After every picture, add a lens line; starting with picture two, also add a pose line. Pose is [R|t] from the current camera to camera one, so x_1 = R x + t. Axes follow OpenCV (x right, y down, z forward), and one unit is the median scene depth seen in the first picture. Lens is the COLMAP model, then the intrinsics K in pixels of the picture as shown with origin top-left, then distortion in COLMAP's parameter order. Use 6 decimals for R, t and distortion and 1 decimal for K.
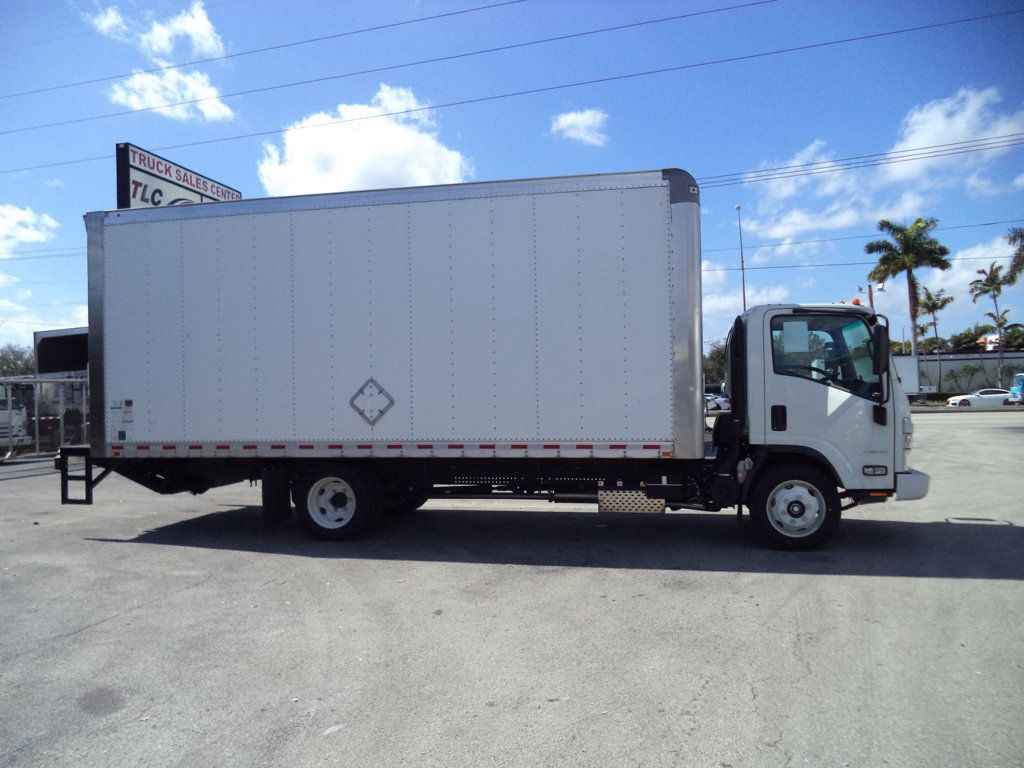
lens RADIAL K [[828.8, 0, 526.5], [0, 828.8, 397.2], [0, 0, 1]] dist [-0.012827, -0.021425]
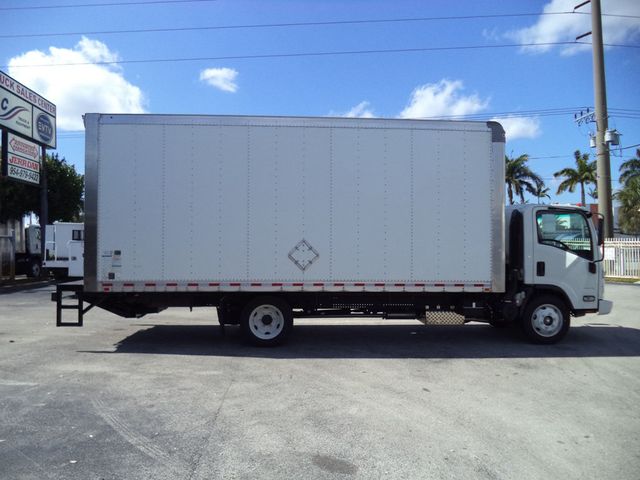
lens RADIAL K [[518.0, 0, 323.5], [0, 518.0, 249.7], [0, 0, 1]] dist [-0.012827, -0.021425]
pose [[0.963051, 0.020110, 0.268566, -0.409445], [-0.019058, 0.999797, -0.006524, 0.000357], [-0.268642, 0.001165, 0.963239, 0.069079]]
